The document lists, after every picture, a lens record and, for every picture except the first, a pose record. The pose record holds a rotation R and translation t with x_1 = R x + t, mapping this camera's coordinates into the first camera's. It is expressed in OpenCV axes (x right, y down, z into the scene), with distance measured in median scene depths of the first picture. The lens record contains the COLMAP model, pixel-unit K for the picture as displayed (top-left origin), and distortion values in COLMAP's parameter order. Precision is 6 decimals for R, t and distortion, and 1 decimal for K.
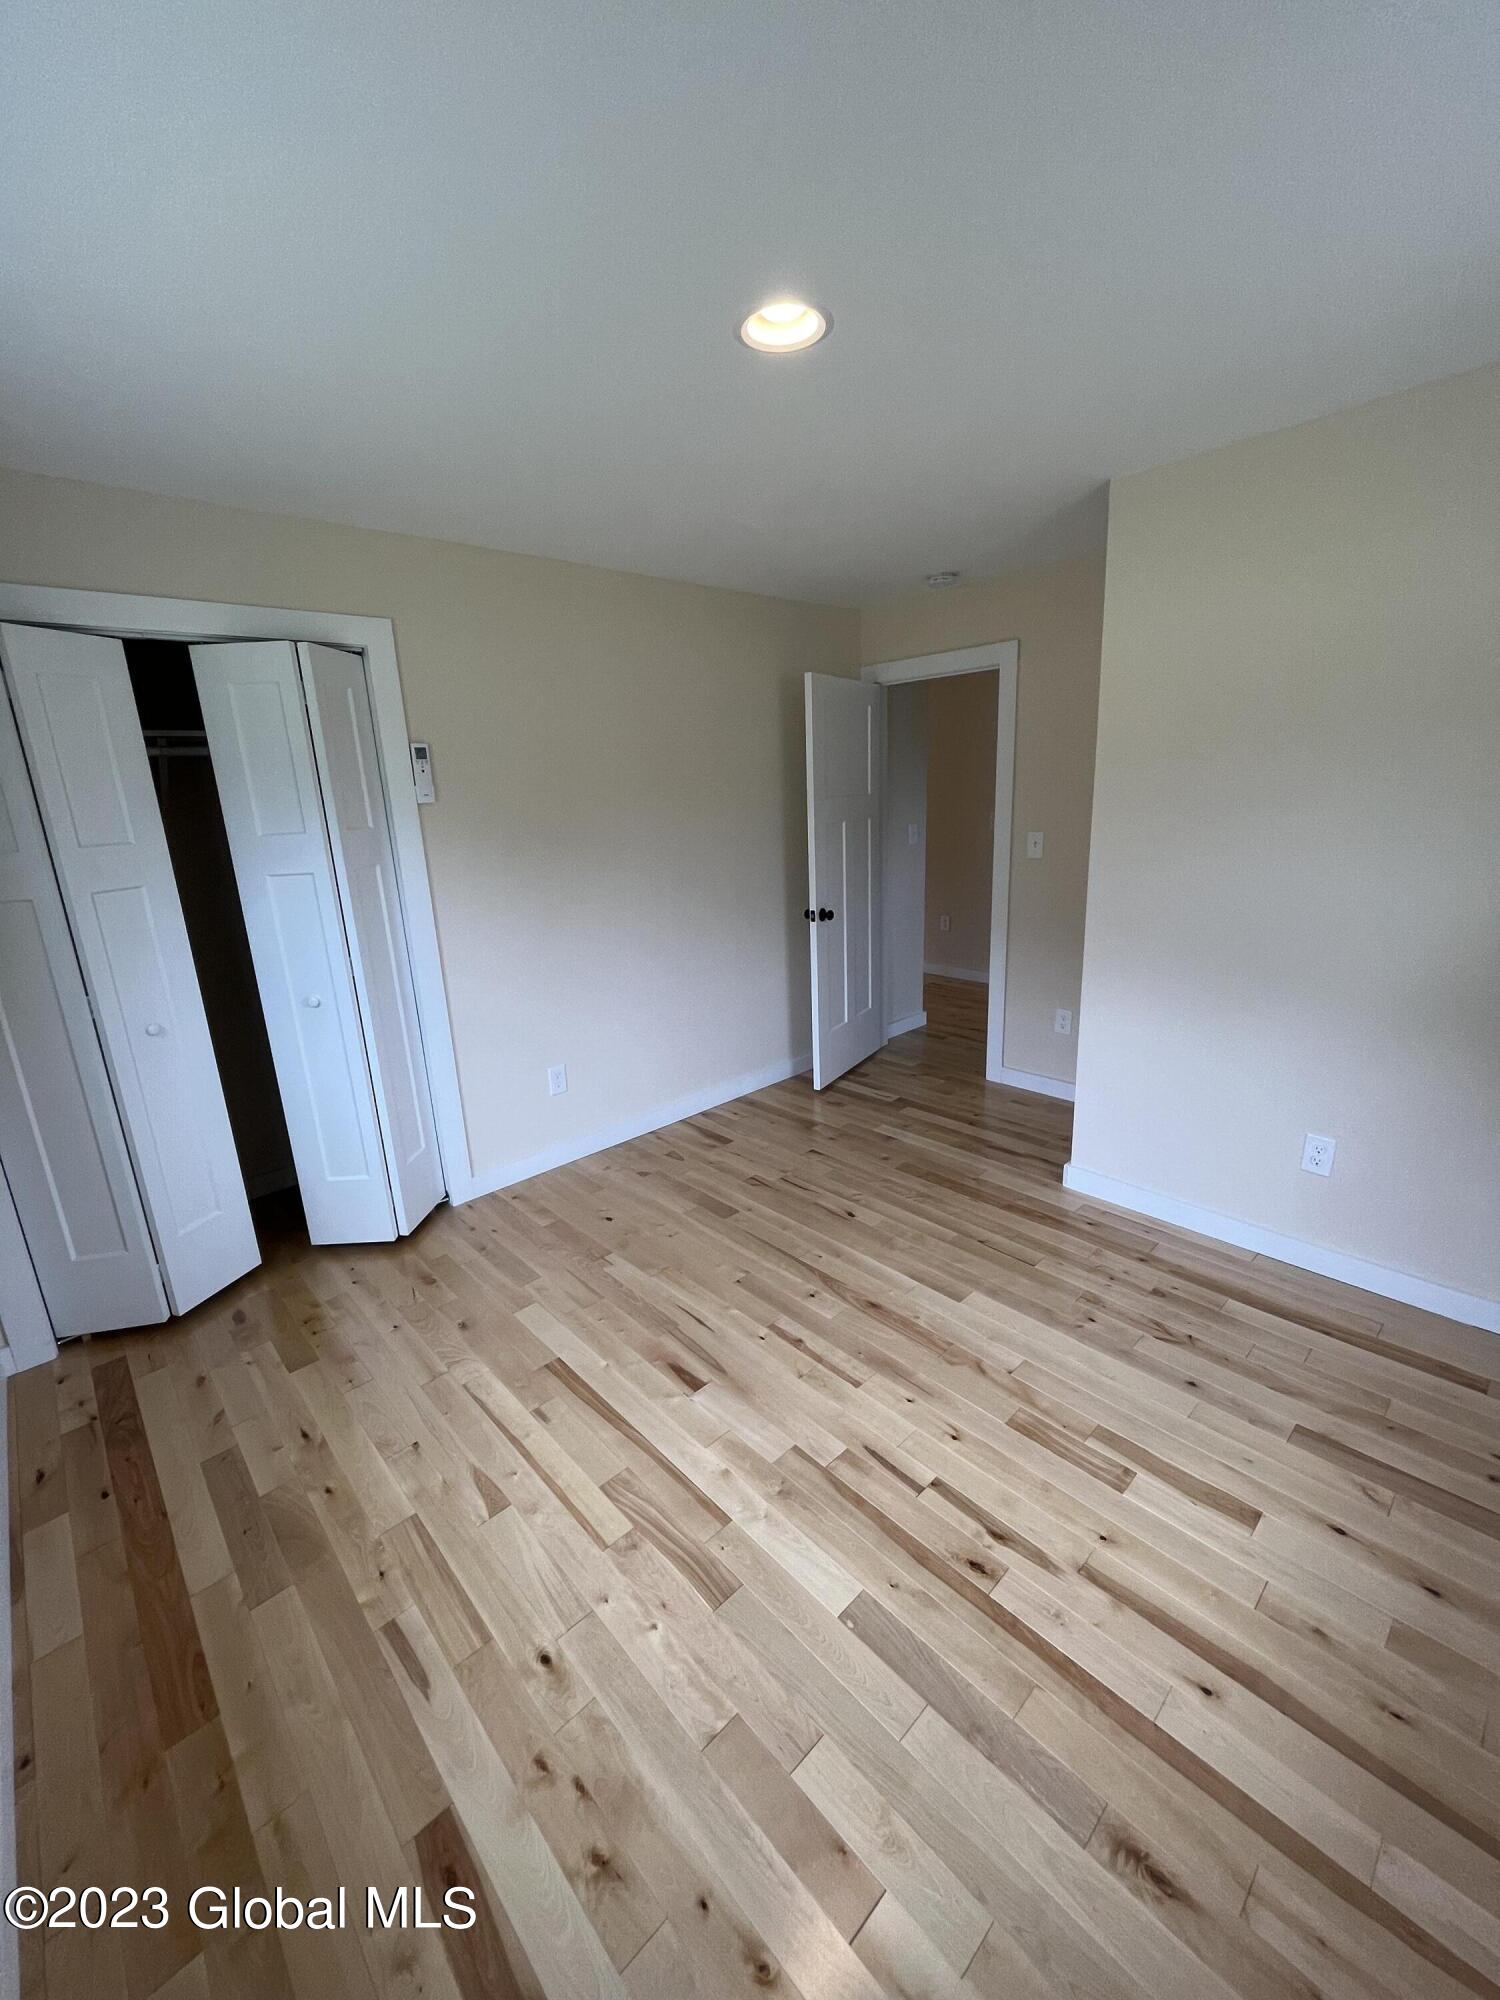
lens RADIAL K [[803.4, 0, 749.6], [0, 803.4, 995.6], [0, 0, 1]] dist [-0.004485, 0.000722]
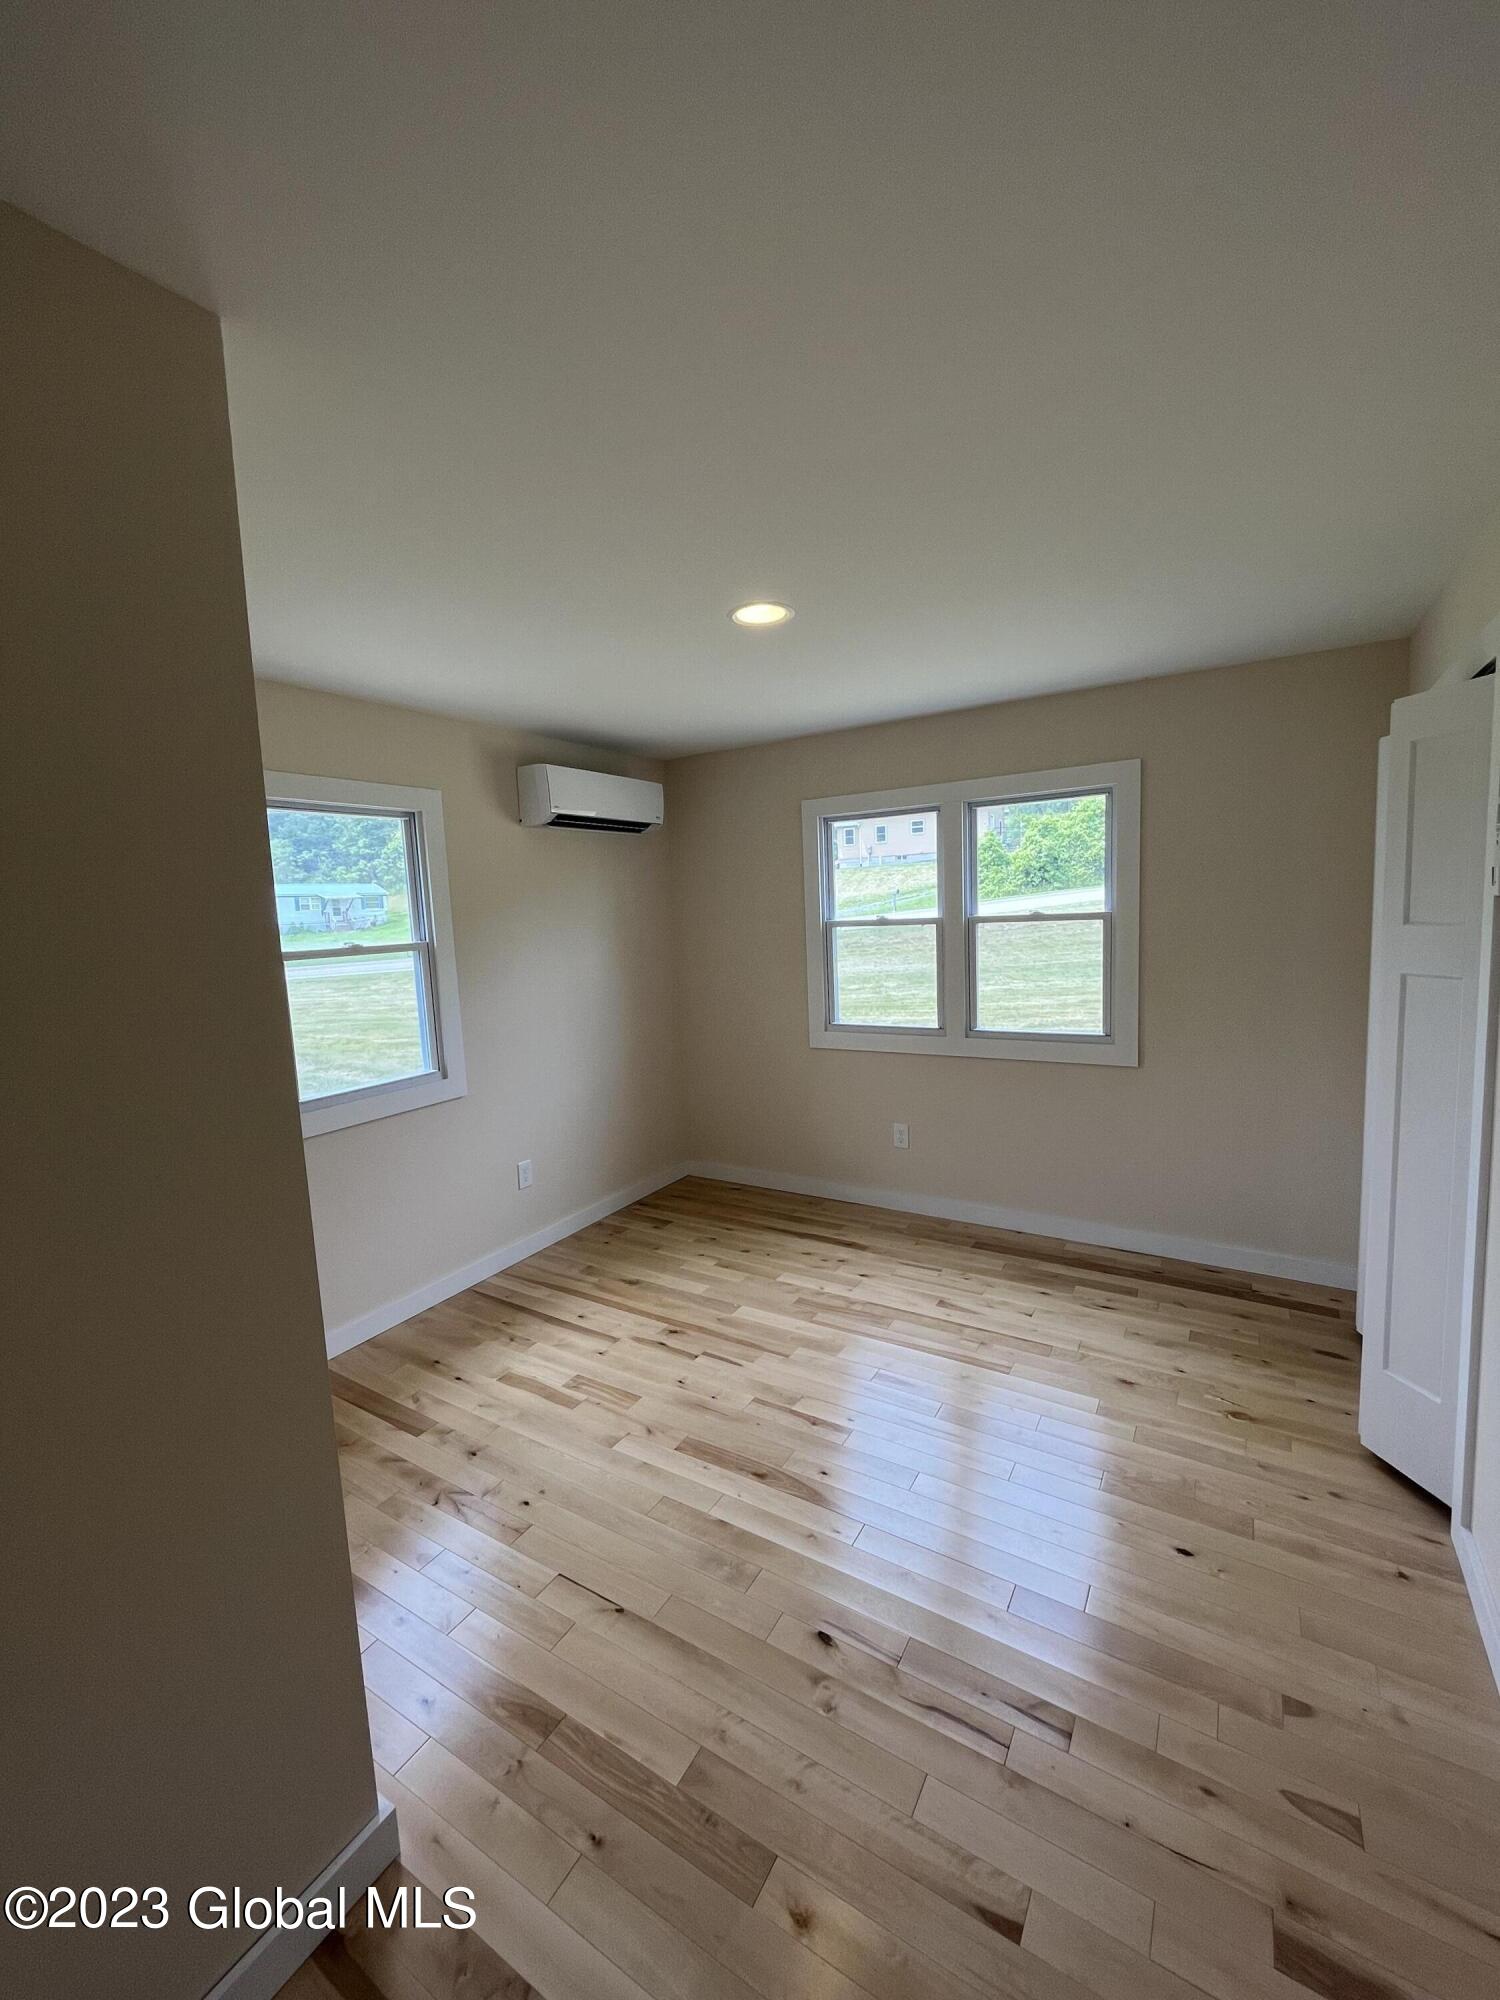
lens RADIAL K [[803.4, 0, 749.6], [0, 803.4, 995.6], [0, 0, 1]] dist [-0.004485, 0.000722]
pose [[-0.962311, 0.114443, -0.246699, 0.436315], [0.019642, 0.934023, 0.356672, -0.608147], [0.271241, 0.338384, -0.901069, 2.210168]]
